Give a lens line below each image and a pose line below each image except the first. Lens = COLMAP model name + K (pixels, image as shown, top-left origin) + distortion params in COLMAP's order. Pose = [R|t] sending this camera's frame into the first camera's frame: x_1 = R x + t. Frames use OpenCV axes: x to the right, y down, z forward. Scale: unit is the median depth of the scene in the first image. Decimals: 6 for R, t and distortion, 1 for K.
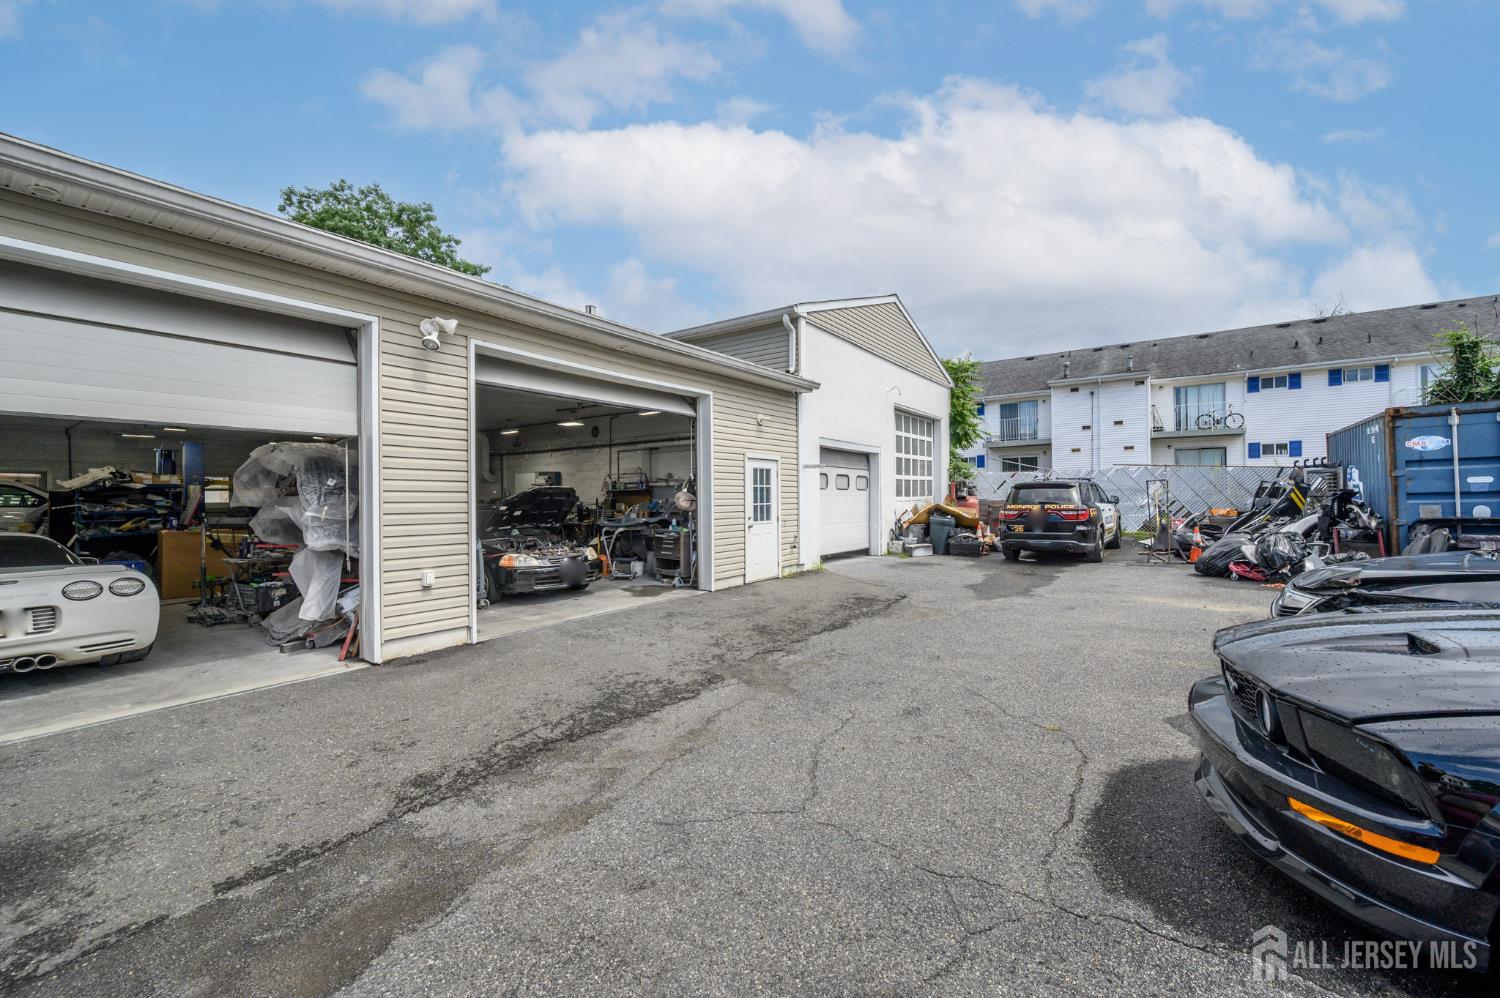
lens RADIAL K [[589.7, 0, 749.8], [0, 589.7, 502.4], [0, 0, 1]] dist [-0.000412, -0.000064]
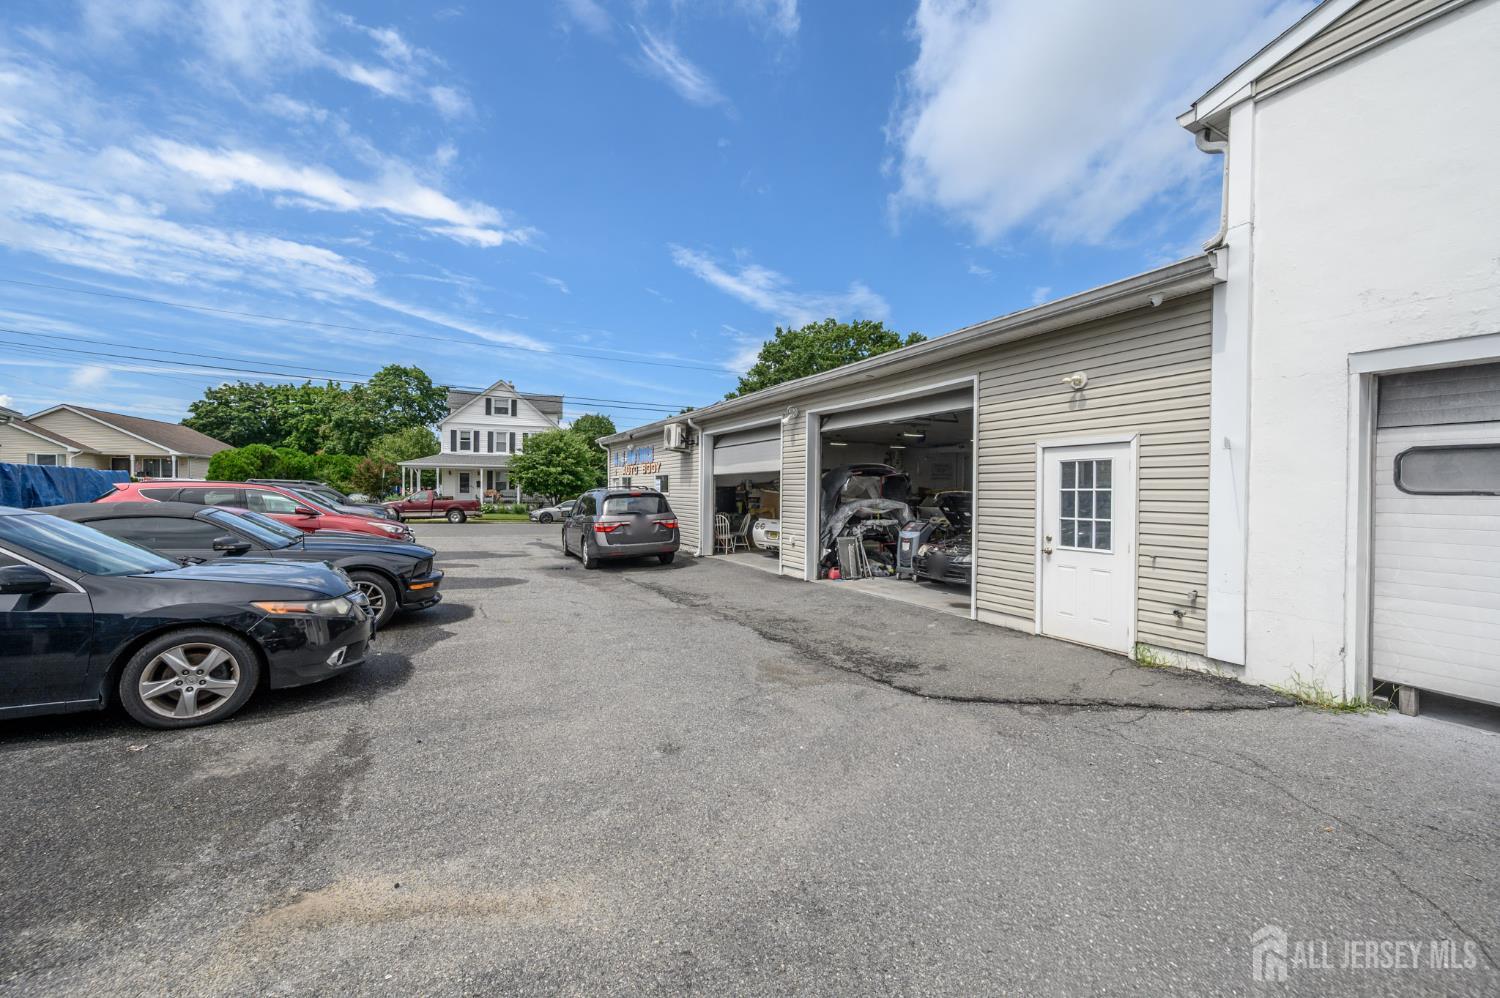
lens RADIAL K [[589.7, 0, 749.8], [0, 589.7, 502.4], [0, 0, 1]] dist [-0.000412, -0.000064]
pose [[-0.439691, 0.022122, -0.897877, 0.725907], [-0.009536, 0.999525, 0.029296, -0.029832], [0.898099, 0.021444, -0.439271, 0.971776]]
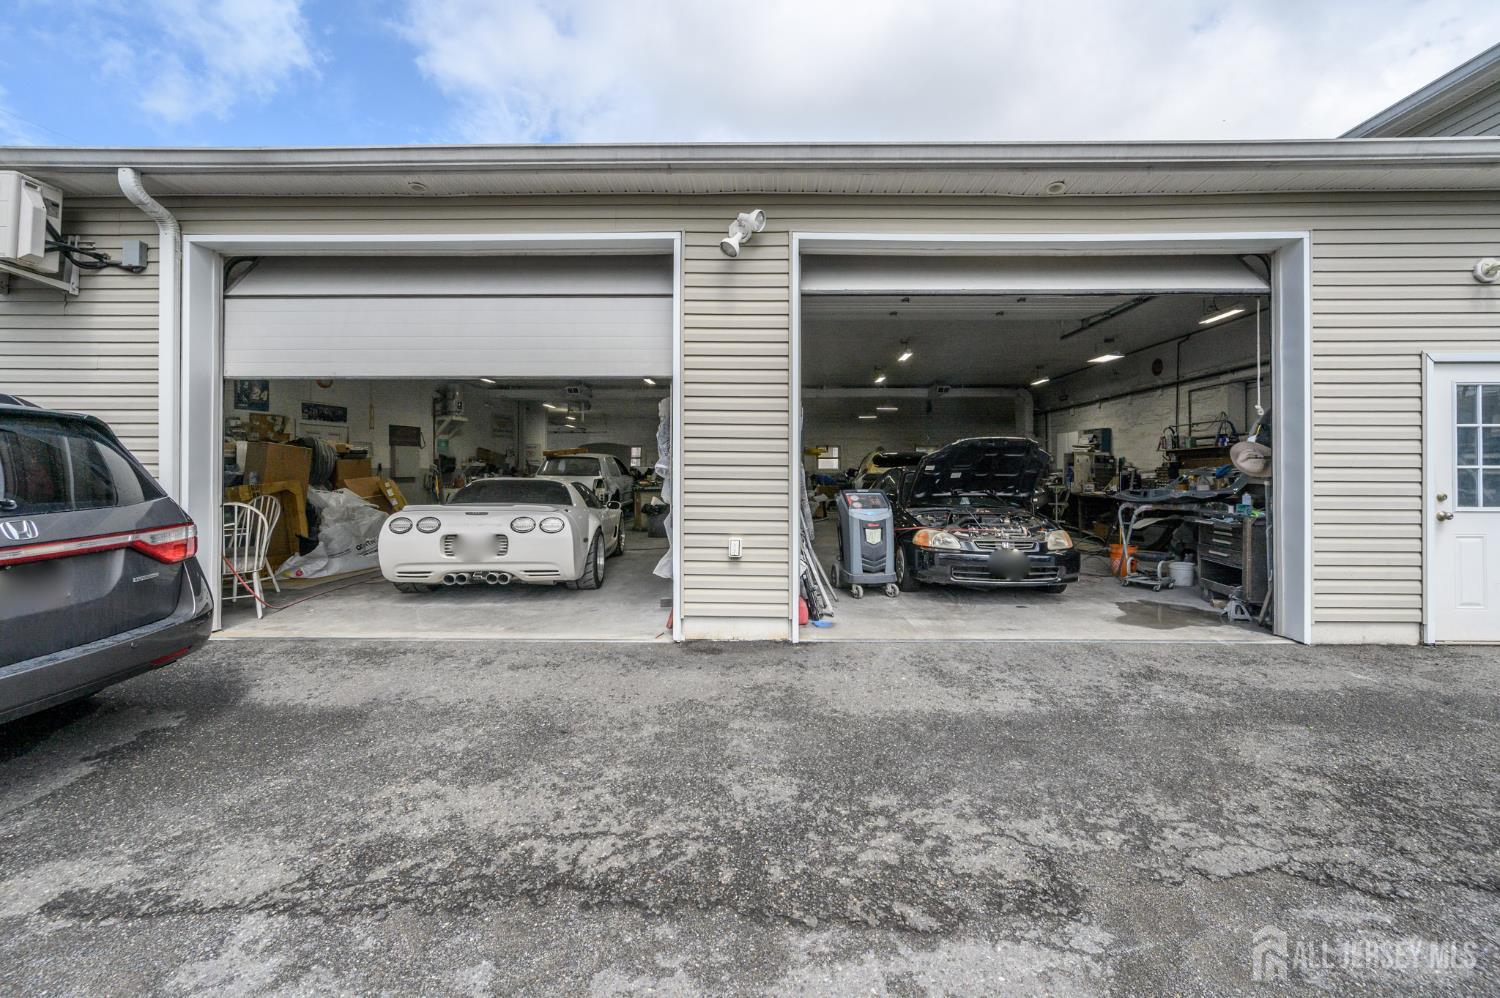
lens RADIAL K [[602.9, 0, 749.9], [0, 602.9, 469.4], [0, 0, 1]] dist [0.000597, -0.000112]
pose [[0.572190, 0.007937, -0.820083, 0.072389], [-0.015210, 0.999884, -0.000936, 0.013331], [0.819980, 0.013009, 0.572244, 0.307397]]
